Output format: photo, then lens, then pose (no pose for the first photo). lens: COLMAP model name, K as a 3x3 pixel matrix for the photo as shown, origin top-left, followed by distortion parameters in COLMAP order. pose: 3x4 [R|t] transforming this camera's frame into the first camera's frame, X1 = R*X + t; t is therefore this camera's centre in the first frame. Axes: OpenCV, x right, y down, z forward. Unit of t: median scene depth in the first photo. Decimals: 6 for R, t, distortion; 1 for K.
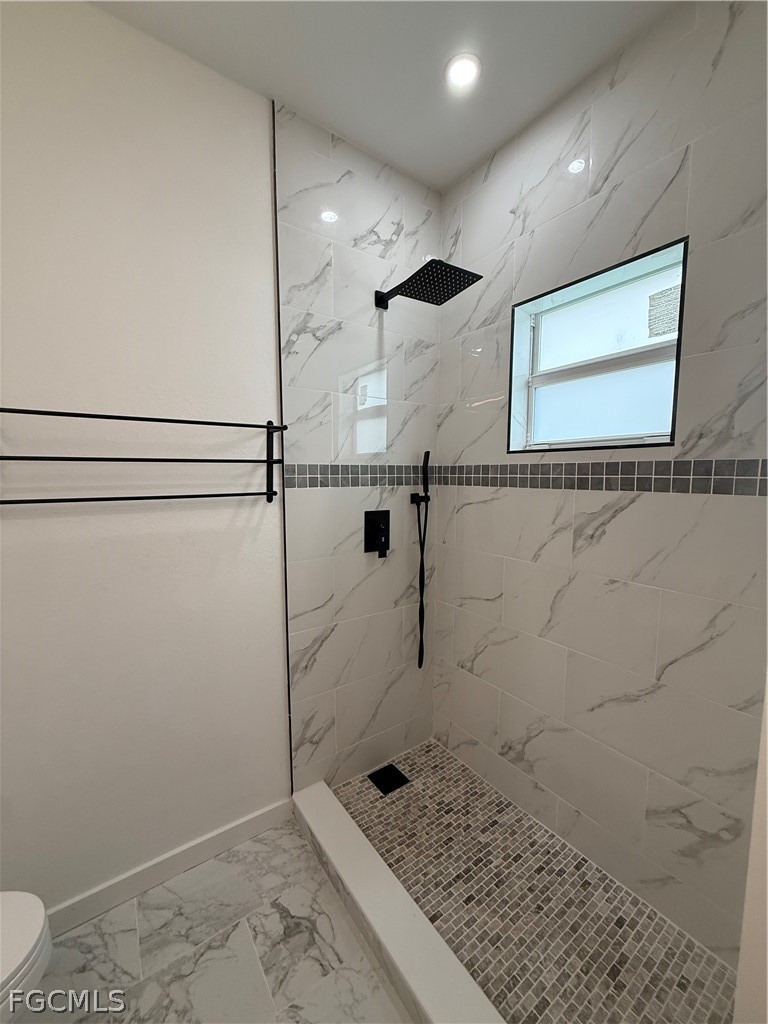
lens RADIAL K [[407.8, 0, 384.0], [0, 407.8, 512.0], [0, 0, 1]] dist [-0.000260, -0.000012]
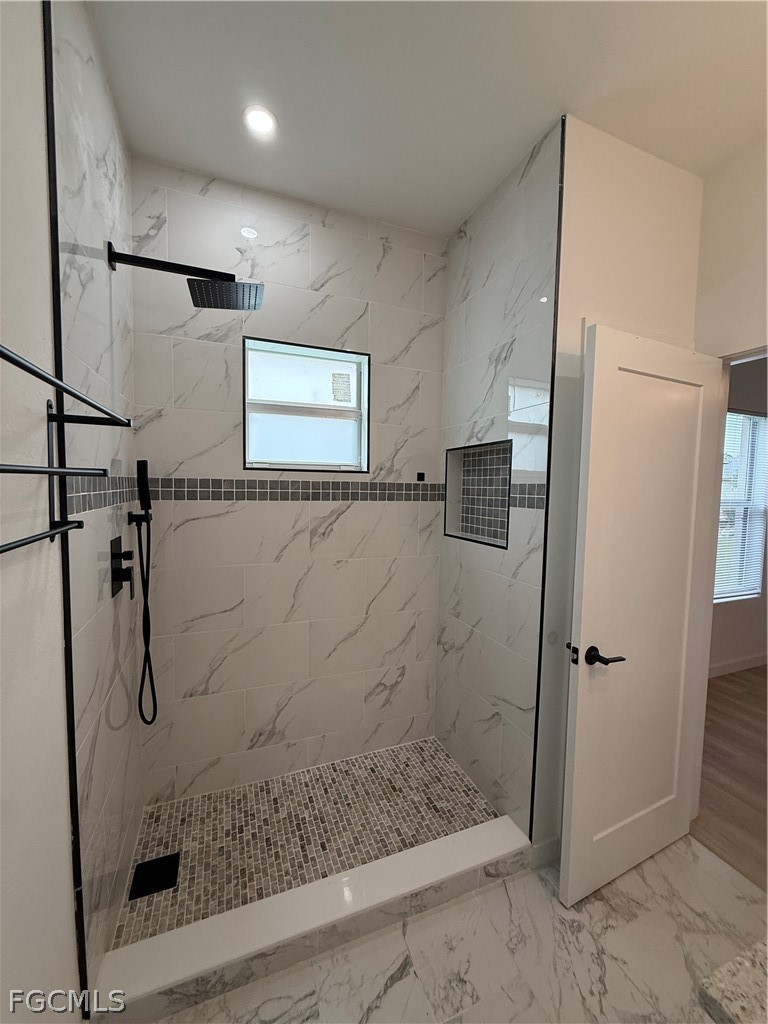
lens RADIAL K [[407.8, 0, 384.0], [0, 407.8, 512.0], [0, 0, 1]] dist [-0.000260, -0.000012]
pose [[0.241568, -0.061893, 0.968408, -0.670462], [0.072193, 0.996345, 0.045670, -0.053603], [-0.967695, 0.058880, 0.245153, 0.378938]]
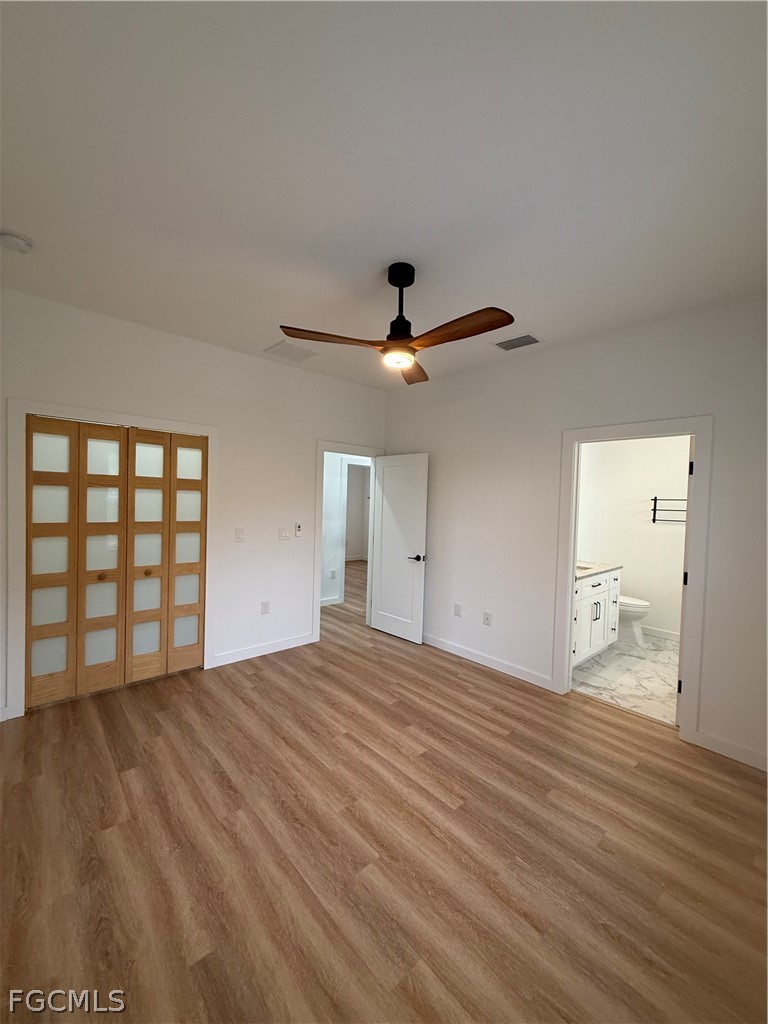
lens RADIAL K [[407.8, 0, 384.0], [0, 407.8, 512.0], [0, 0, 1]] dist [-0.000260, -0.000012]
pose [[0.122233, 0.027516, -0.992120, 1.935433], [-0.123584, 0.992258, 0.012294, 0.126050], [0.984777, 0.121107, 0.124687, -1.544668]]
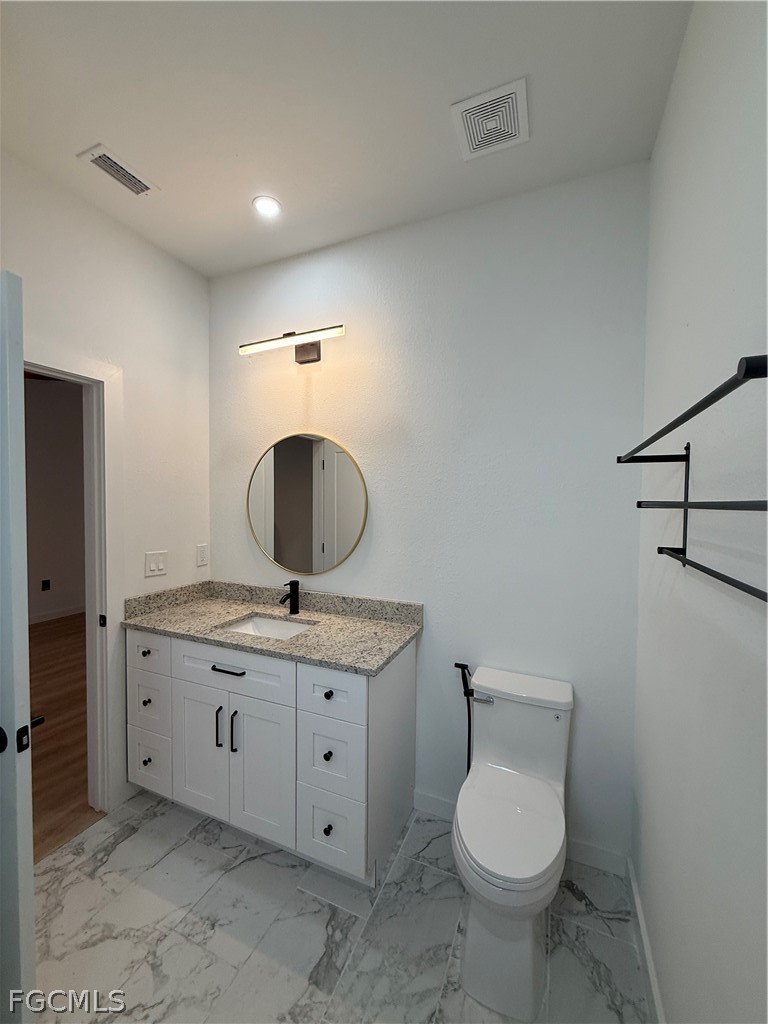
lens RADIAL K [[407.8, 0, 384.0], [0, 407.8, 512.0], [0, 0, 1]] dist [-0.000260, -0.000012]
pose [[-0.854035, 0.005706, -0.520184, 0.053618], [-0.058658, 0.992507, 0.107191, -0.109003], [0.516898, 0.122057, -0.847301, 0.935688]]
